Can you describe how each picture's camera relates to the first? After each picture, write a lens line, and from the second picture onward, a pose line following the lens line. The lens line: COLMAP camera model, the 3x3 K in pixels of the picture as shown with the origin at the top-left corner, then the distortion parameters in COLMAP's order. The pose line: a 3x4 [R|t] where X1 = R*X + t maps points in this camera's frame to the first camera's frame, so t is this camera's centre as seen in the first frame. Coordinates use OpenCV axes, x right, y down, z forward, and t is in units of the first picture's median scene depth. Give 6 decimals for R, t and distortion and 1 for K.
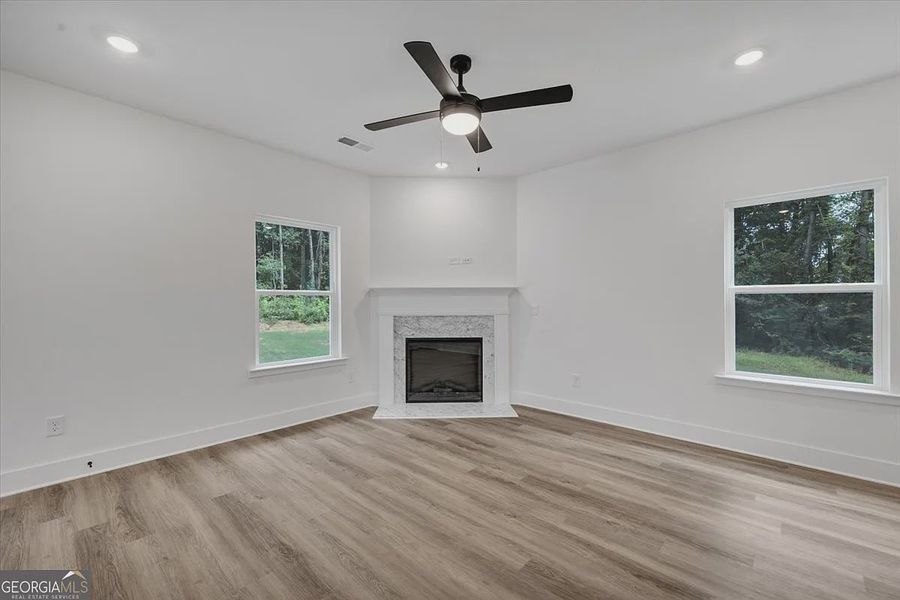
lens RADIAL K [[376.5, 0, 447.6], [0, 376.5, 299.7], [0, 0, 1]] dist [0.006751, -0.001244]
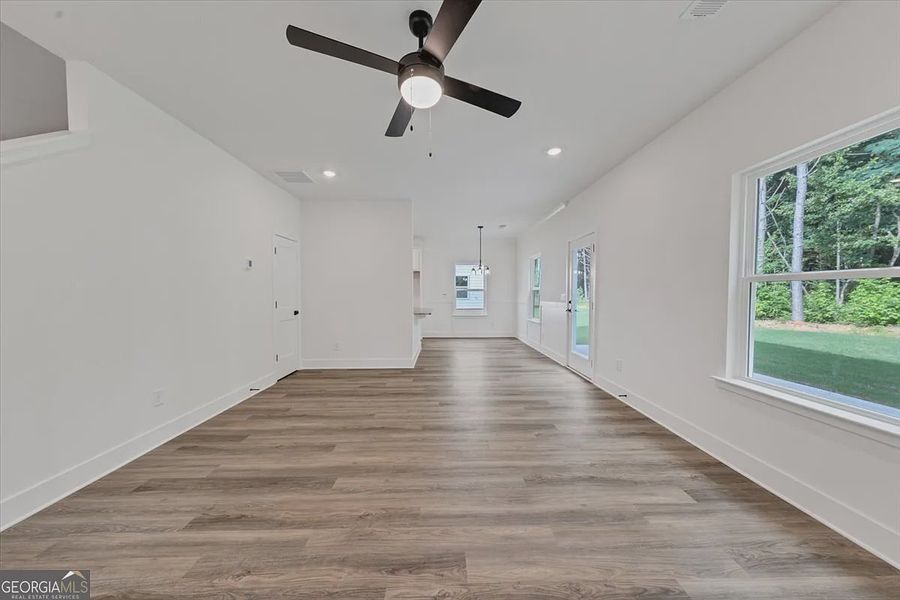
lens RADIAL K [[288.0, 0, 441.1], [0, 288.0, 303.2], [0, 0, 1]] dist [-0.001320, -0.000087]
pose [[-0.727990, 0.027032, -0.685055, 0.343607], [0.006595, 0.999452, 0.032429, 0.005374], [0.685556, 0.019090, -0.727769, 1.106857]]
